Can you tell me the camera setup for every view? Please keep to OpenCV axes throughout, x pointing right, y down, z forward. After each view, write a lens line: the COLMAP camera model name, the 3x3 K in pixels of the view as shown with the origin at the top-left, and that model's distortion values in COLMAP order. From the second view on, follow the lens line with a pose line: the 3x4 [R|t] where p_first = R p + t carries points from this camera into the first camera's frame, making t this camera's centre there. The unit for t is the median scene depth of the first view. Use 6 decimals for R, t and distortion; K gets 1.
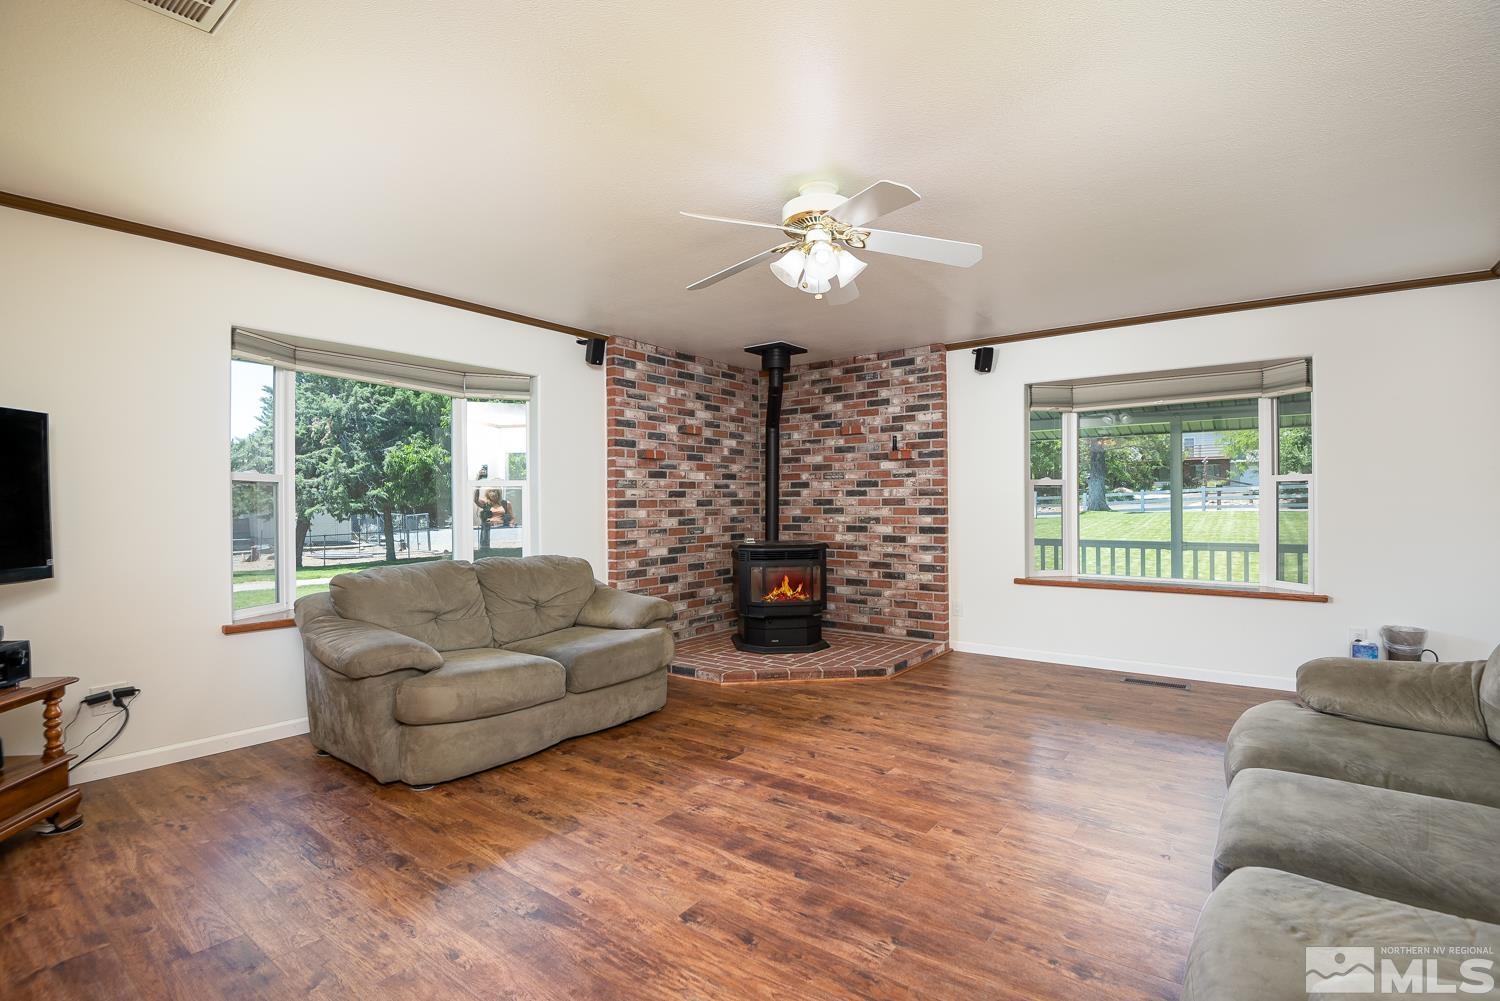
lens RADIAL K [[696.3, 0, 751.8], [0, 696.3, 501.1], [0, 0, 1]] dist [0.001138, -0.028532]
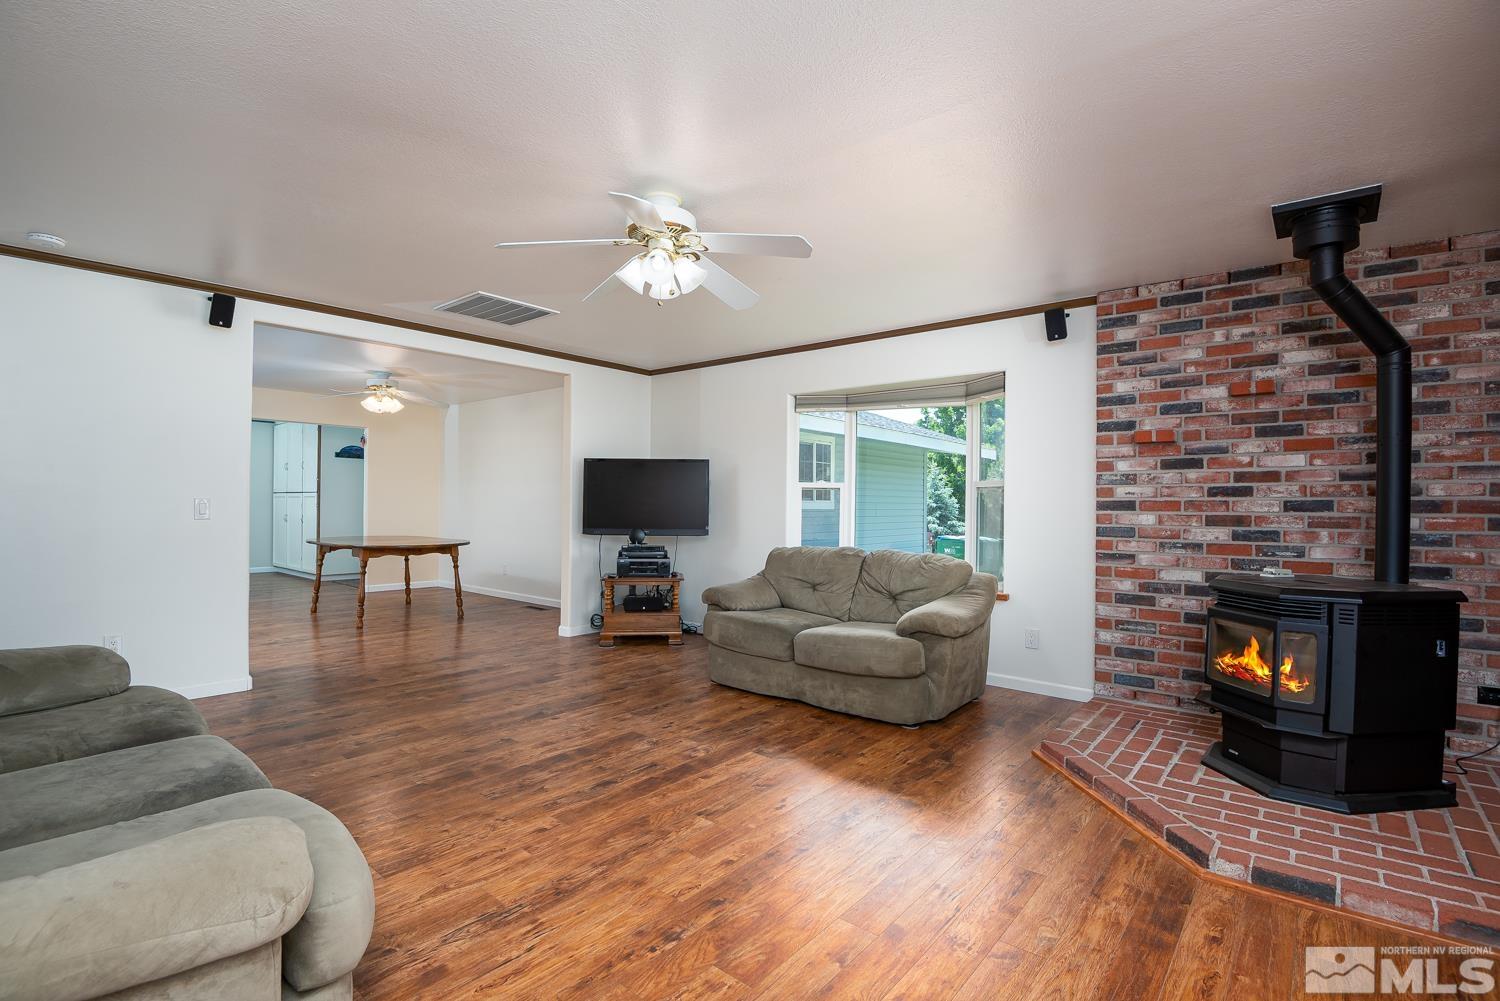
lens RADIAL K [[696.3, 0, 751.8], [0, 696.3, 501.1], [0, 0, 1]] dist [0.001138, -0.028532]
pose [[-0.048383, -0.000436, -0.998829, 0.606524], [-0.006005, 0.999982, -0.000146, 0.001797], [0.998811, 0.005991, -0.048385, 0.640192]]
